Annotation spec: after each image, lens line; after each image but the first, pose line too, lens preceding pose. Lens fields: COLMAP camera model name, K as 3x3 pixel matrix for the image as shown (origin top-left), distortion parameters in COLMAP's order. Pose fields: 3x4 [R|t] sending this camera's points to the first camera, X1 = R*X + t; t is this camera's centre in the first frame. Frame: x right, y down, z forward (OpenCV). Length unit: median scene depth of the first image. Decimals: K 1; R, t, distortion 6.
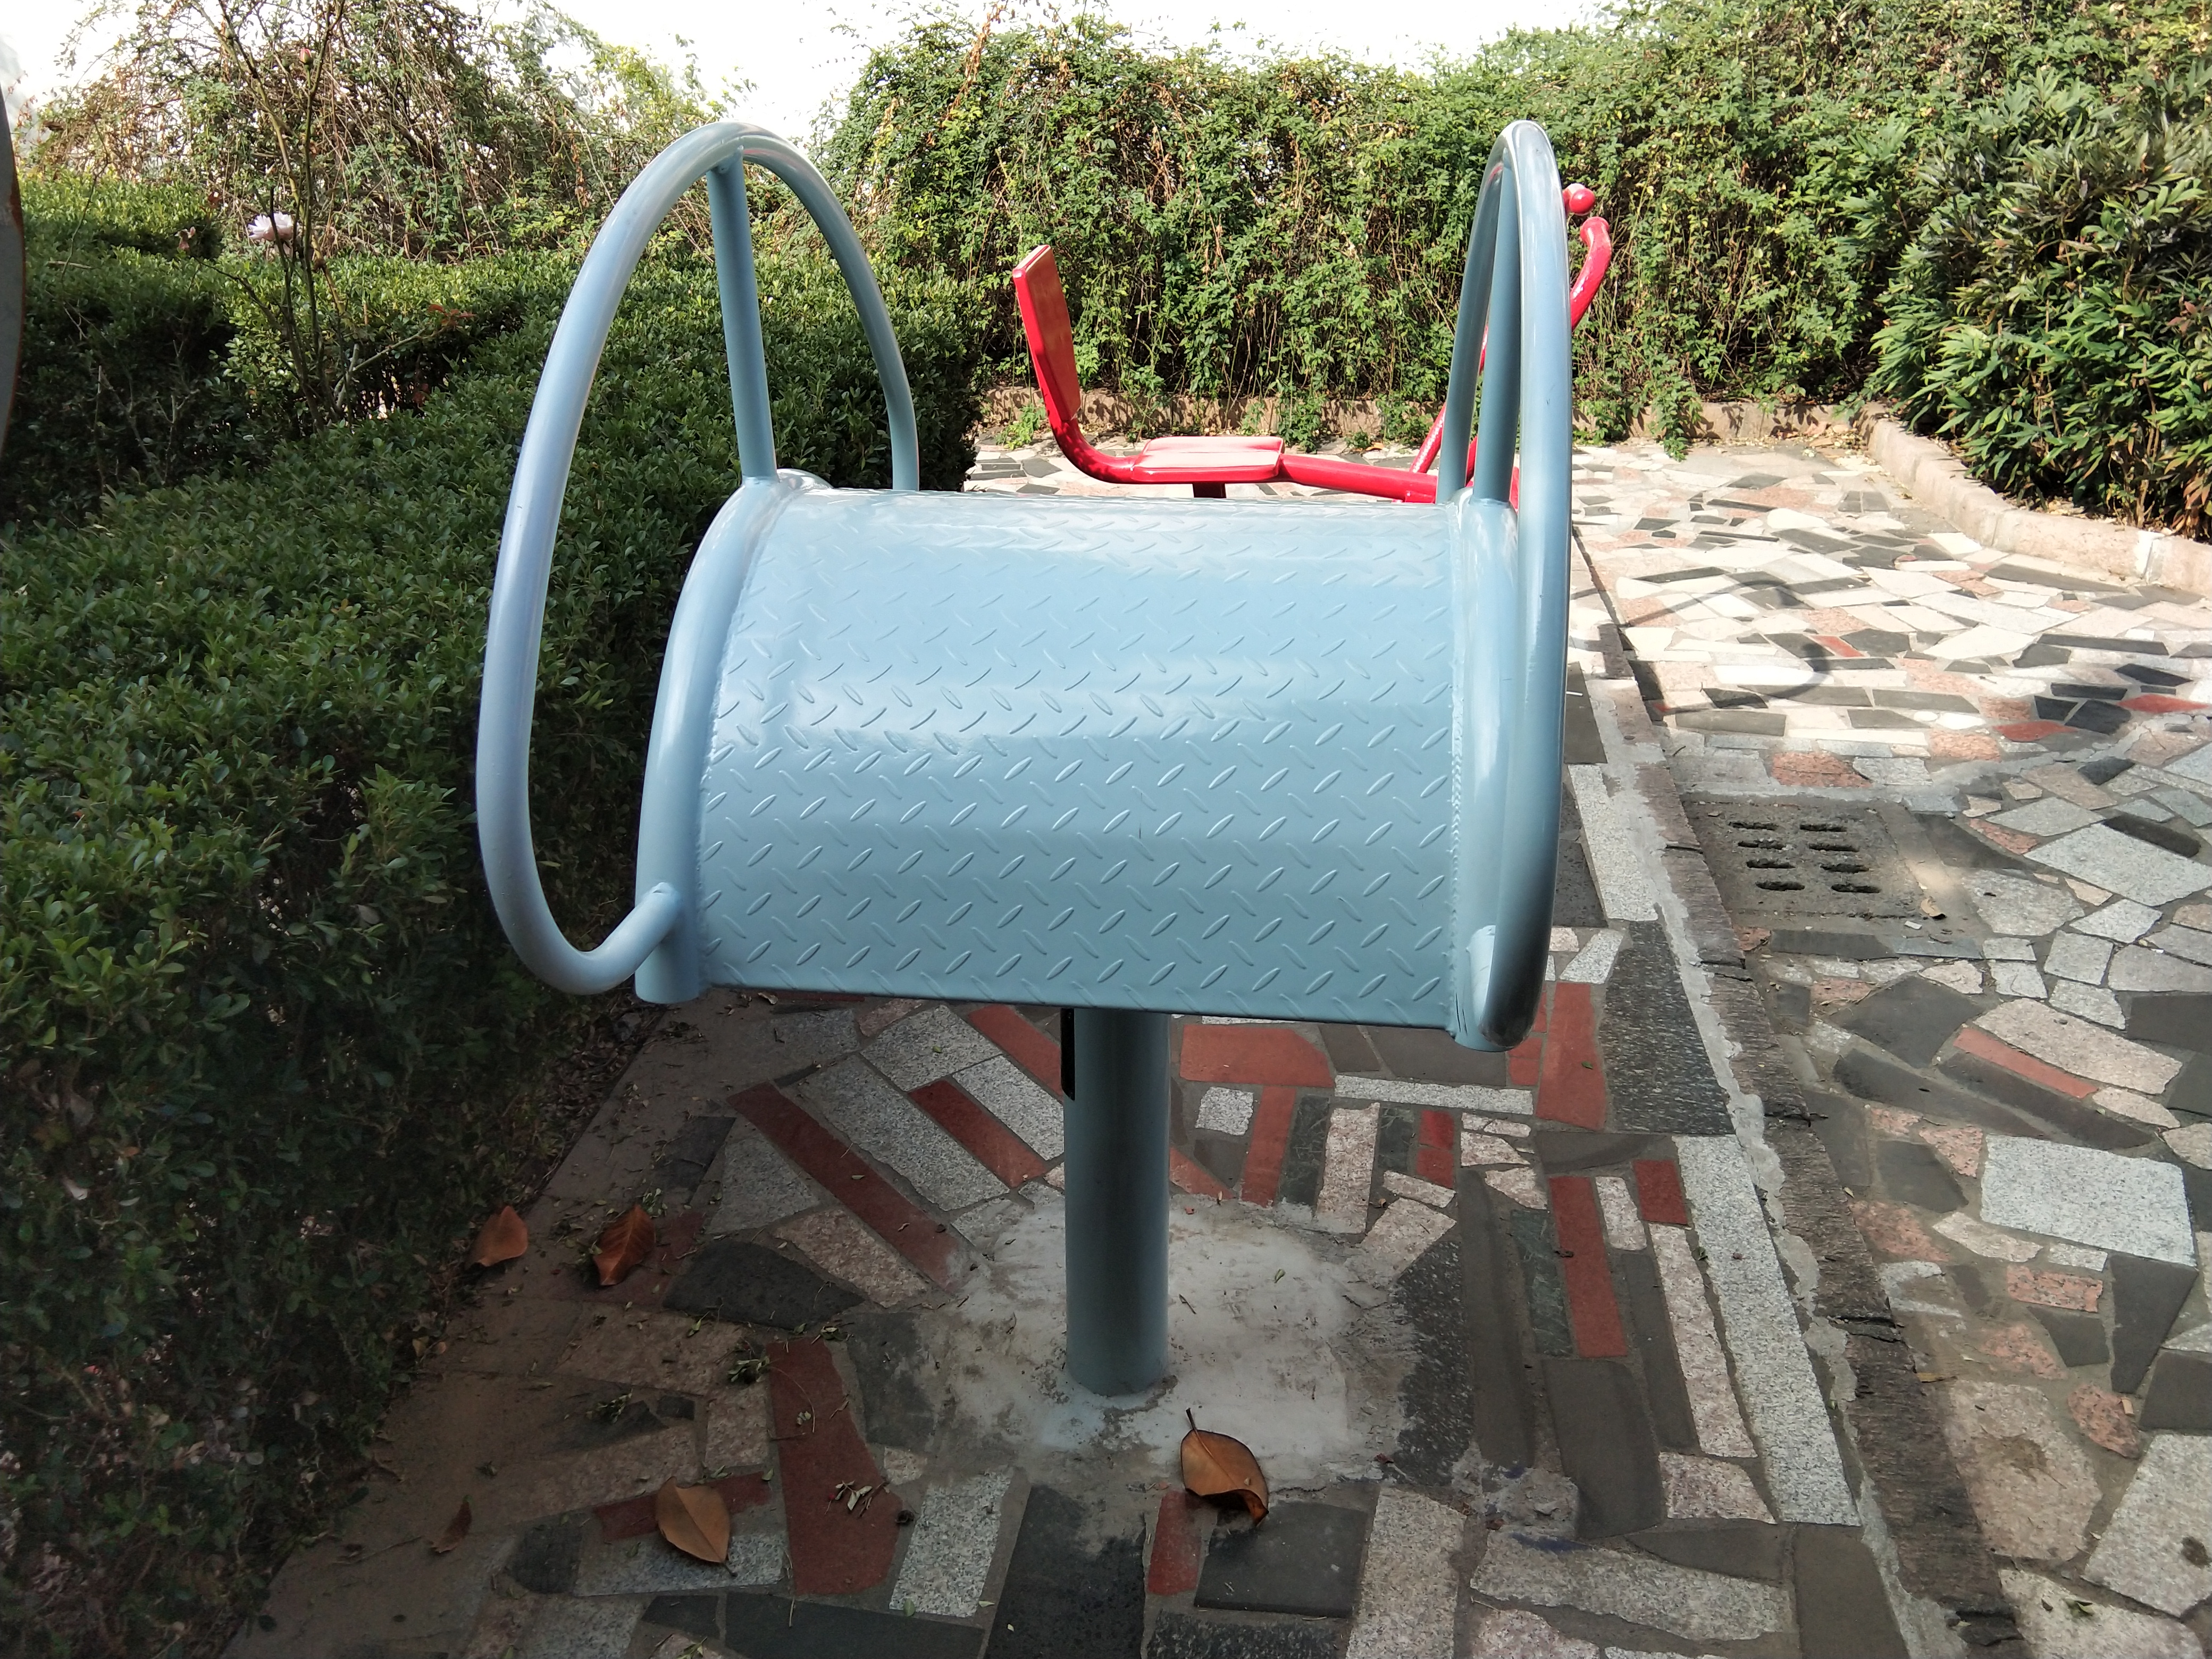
lens RADIAL K [[1975.2, 0, 1052.8], [0, 1975.2, 820.2], [0, 0, 1]] dist [0.053050, -0.102384]
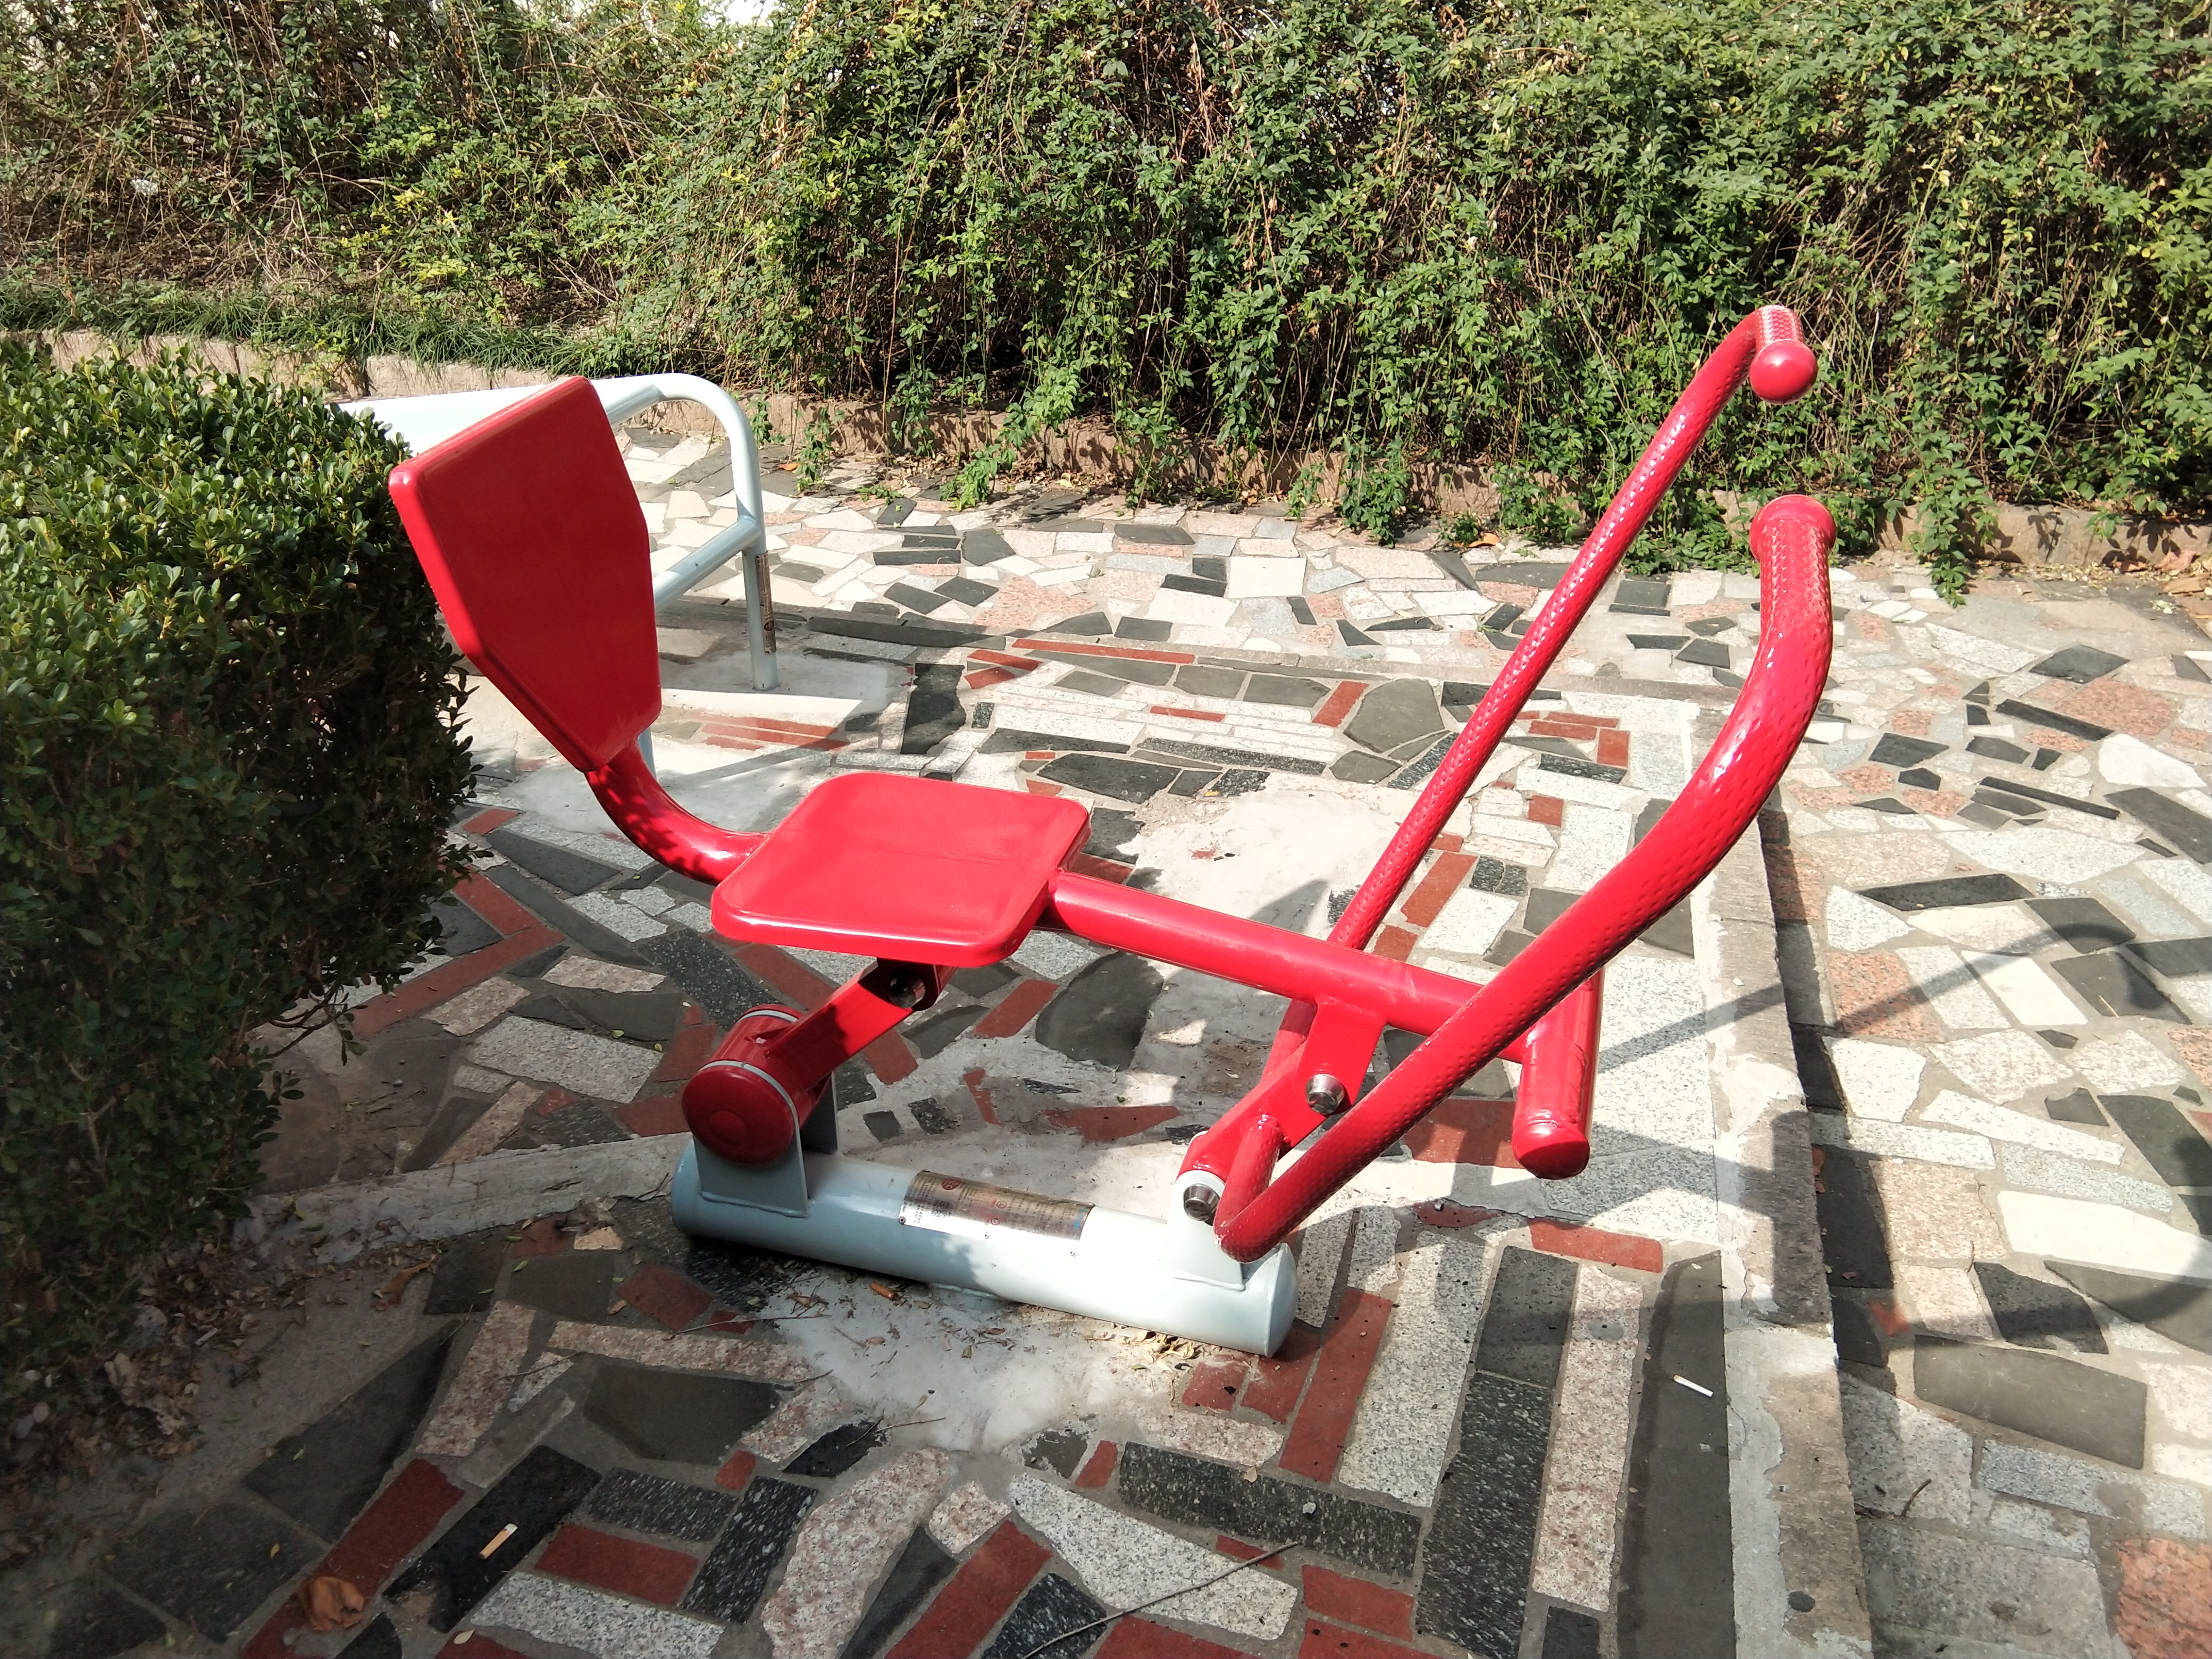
lens RADIAL K [[1975.2, 0, 1052.8], [0, 1975.2, 820.2], [0, 0, 1]] dist [0.053050, -0.102384]
pose [[0.993064, 0.069725, -0.094670, 0.088960], [-0.063719, 0.995845, 0.065055, -0.131027], [0.098813, -0.058571, 0.993381, 0.317768]]
